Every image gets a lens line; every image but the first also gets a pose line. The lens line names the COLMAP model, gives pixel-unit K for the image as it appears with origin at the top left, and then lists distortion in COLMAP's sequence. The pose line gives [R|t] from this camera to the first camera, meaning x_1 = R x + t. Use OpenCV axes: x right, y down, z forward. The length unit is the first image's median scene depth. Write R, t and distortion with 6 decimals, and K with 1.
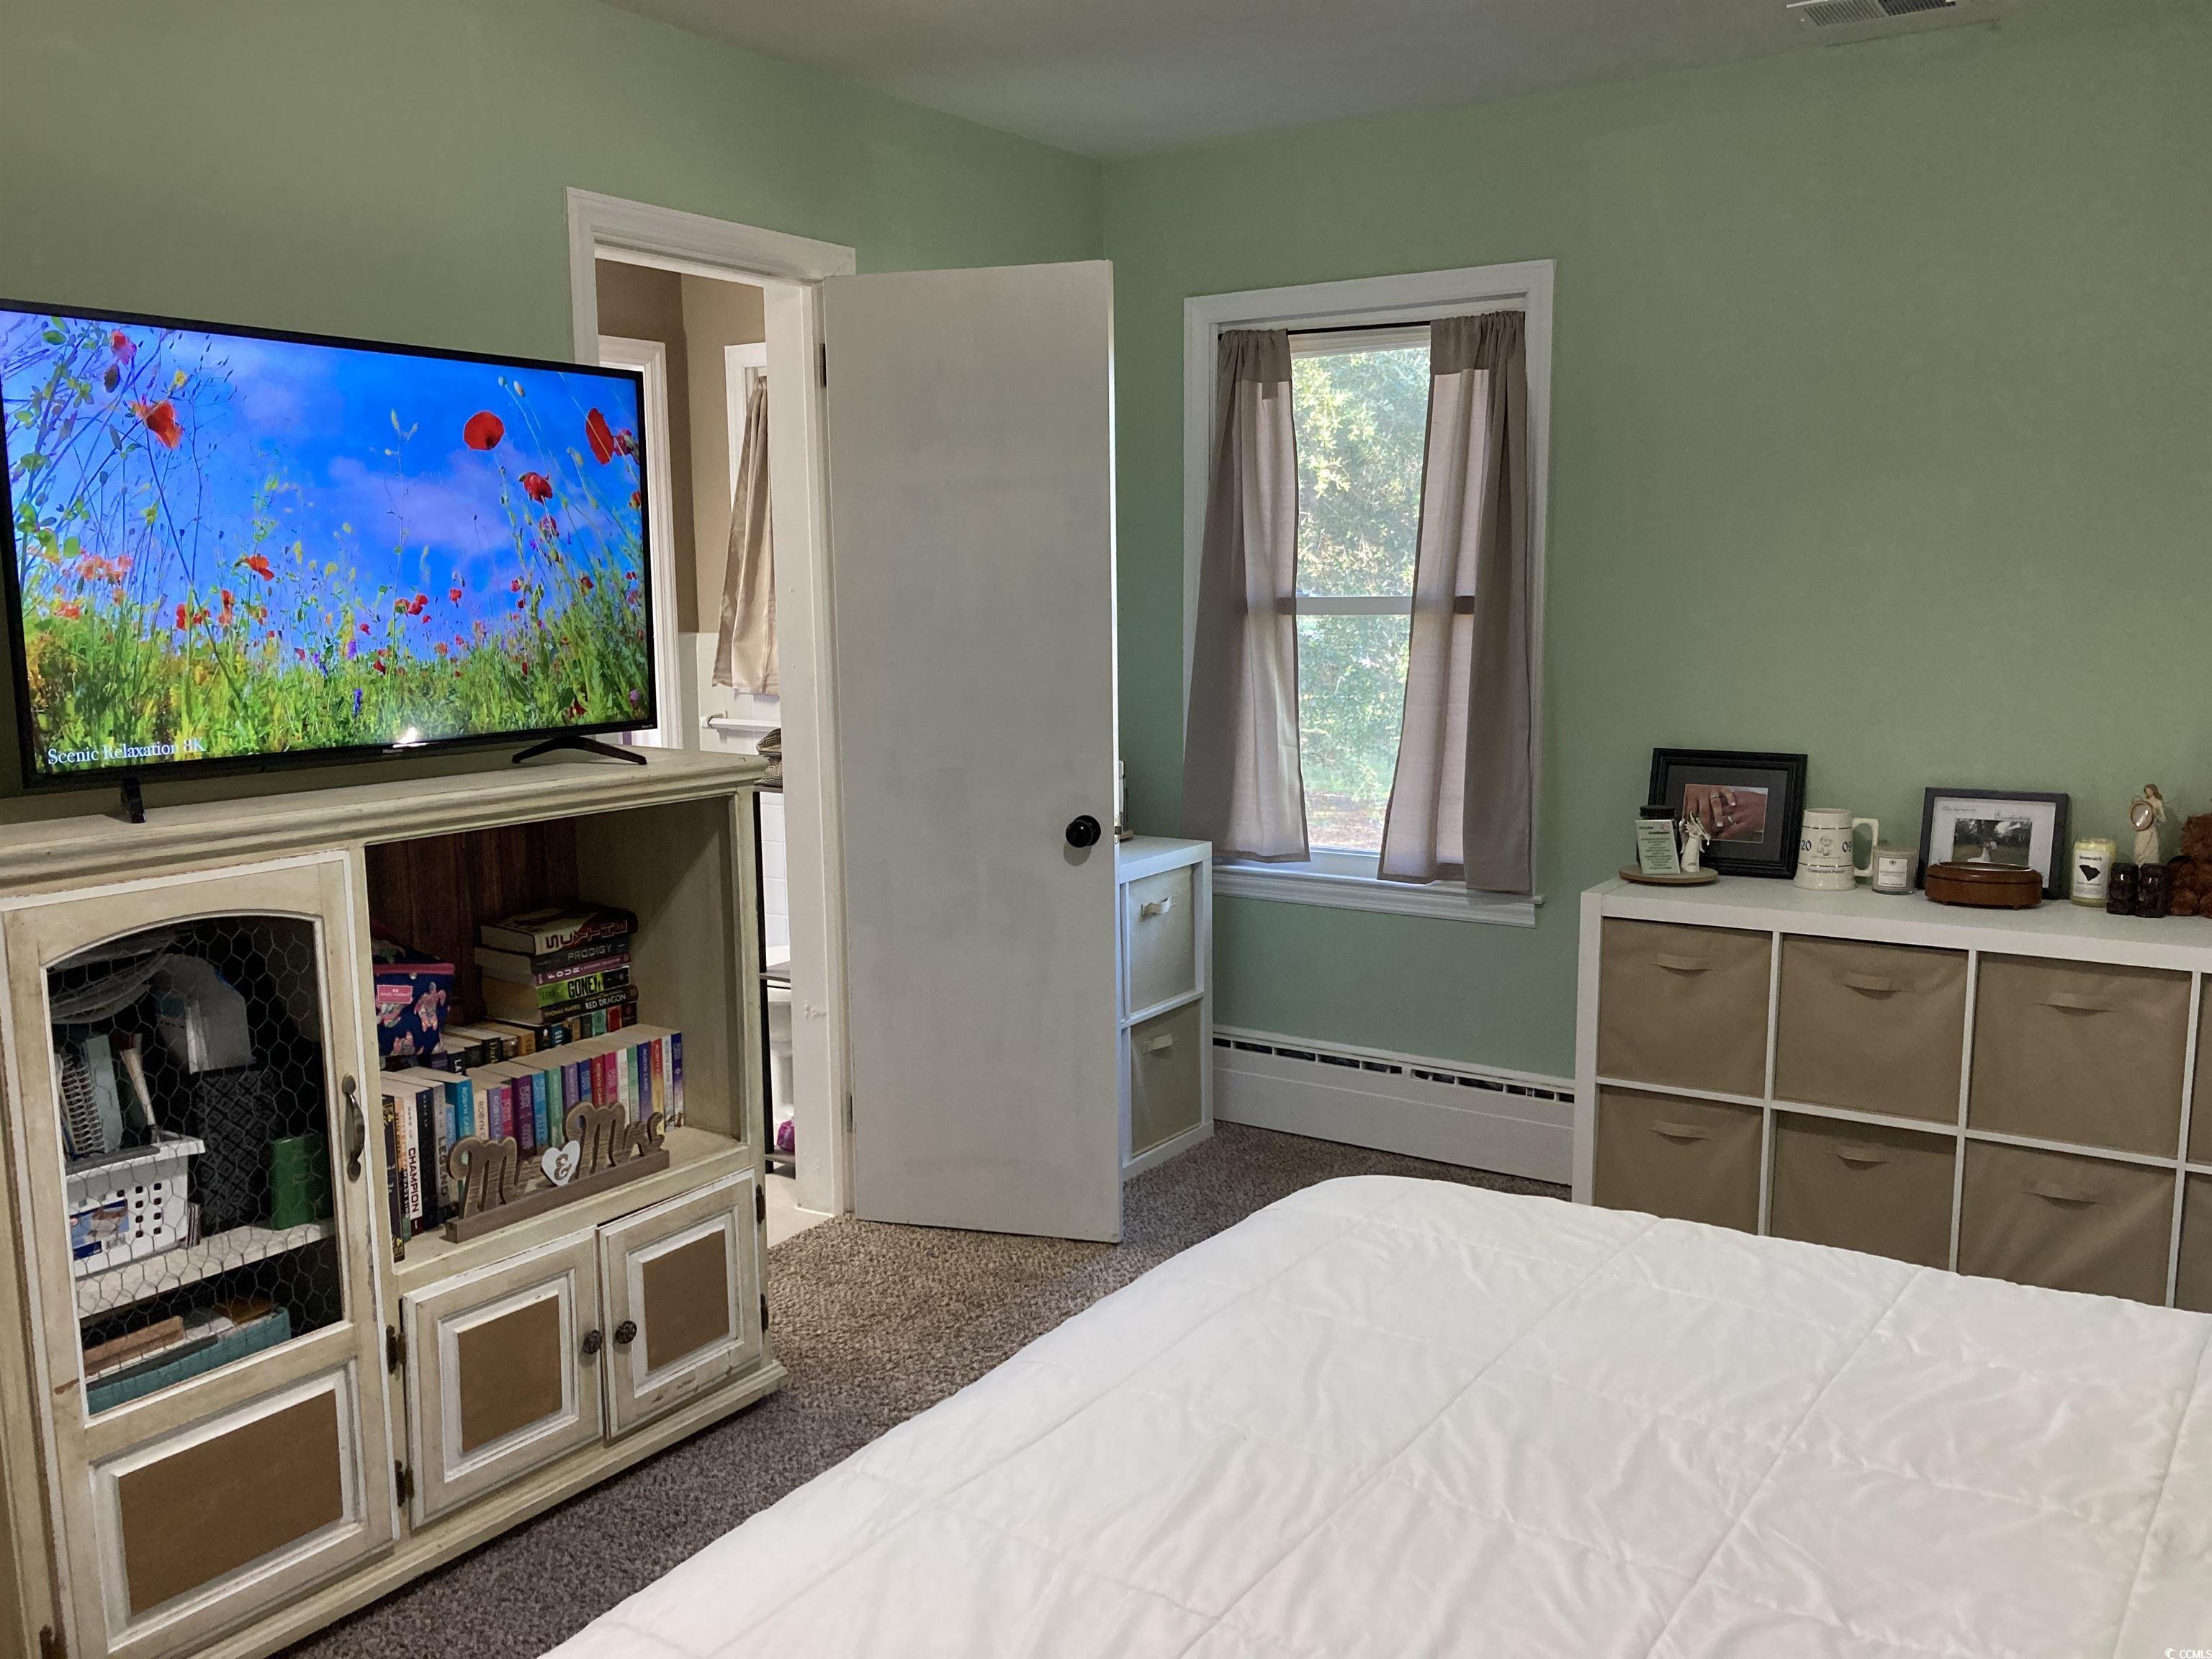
lens RADIAL K [[1828.2, 0, 1106.0], [0, 1828.2, 829.5], [0, 0, 1]] dist [0.002840, 0.009916]
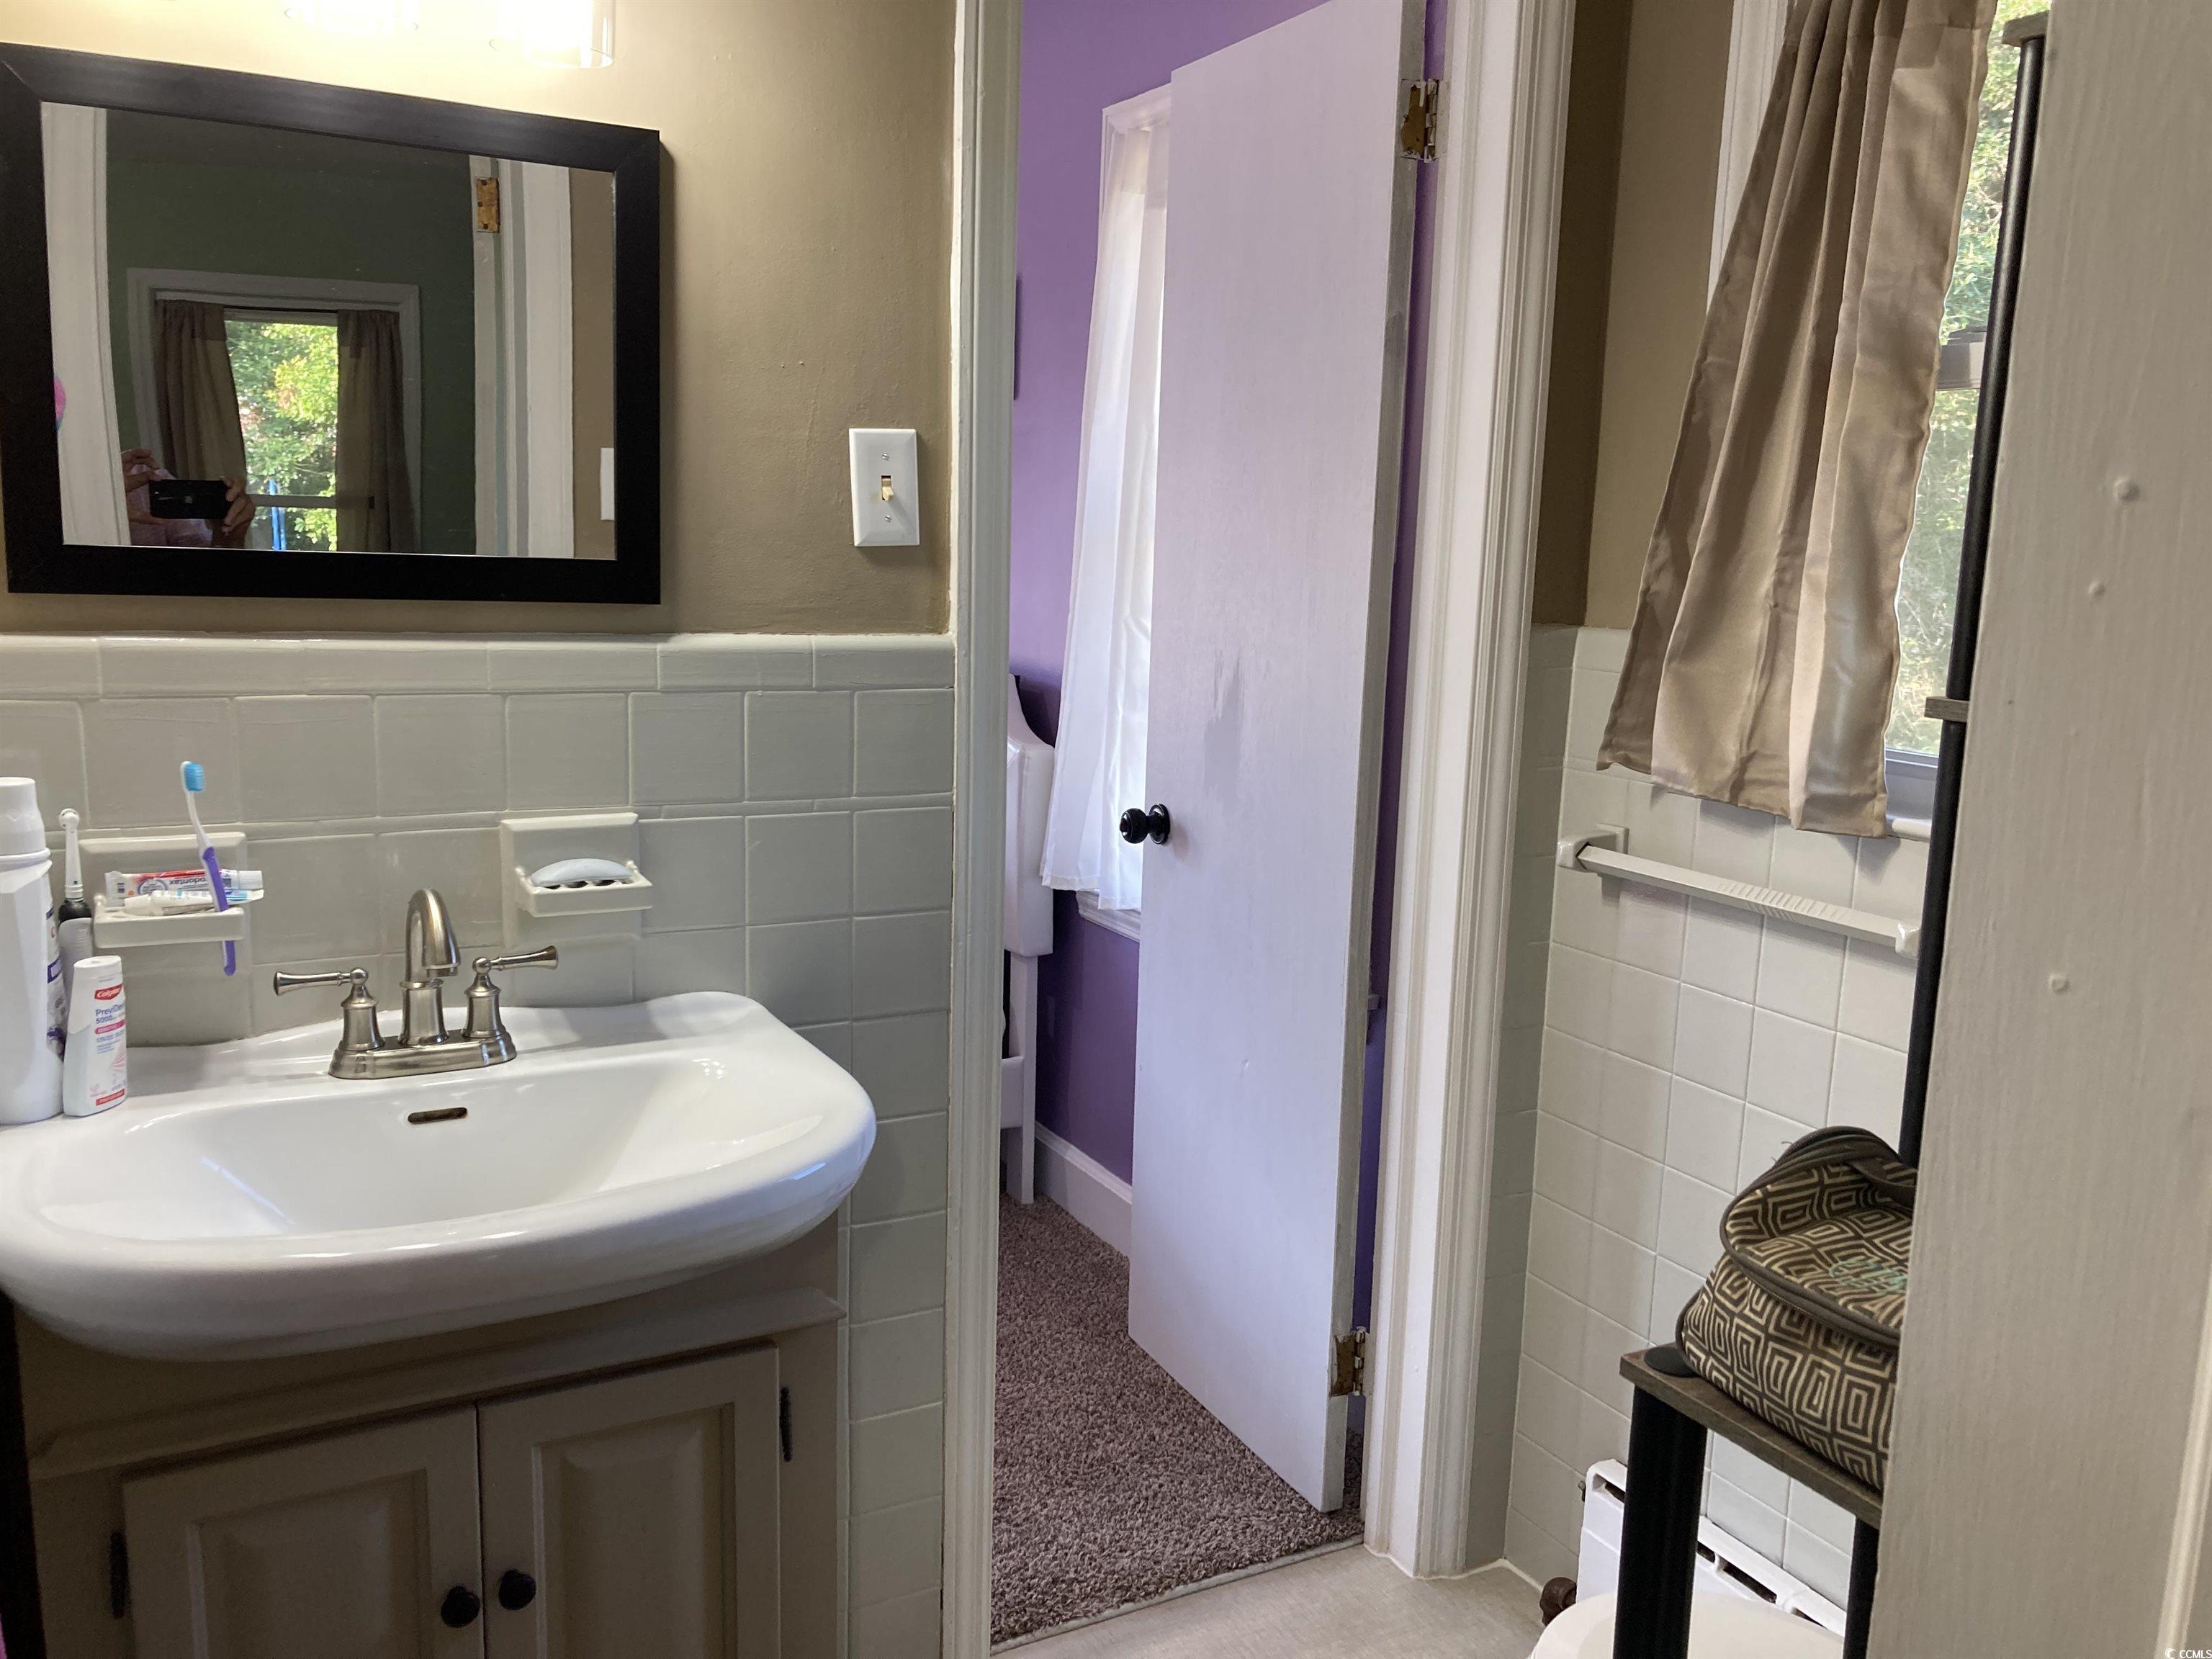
lens RADIAL K [[1828.2, 0, 1106.0], [0, 1828.2, 829.5], [0, 0, 1]] dist [0.002840, 0.009916]
pose [[0.877775, 0.120120, -0.463769, -0.125115], [-0.110881, 0.992710, 0.047256, -0.072309], [0.466065, 0.009943, 0.884695, 0.607082]]
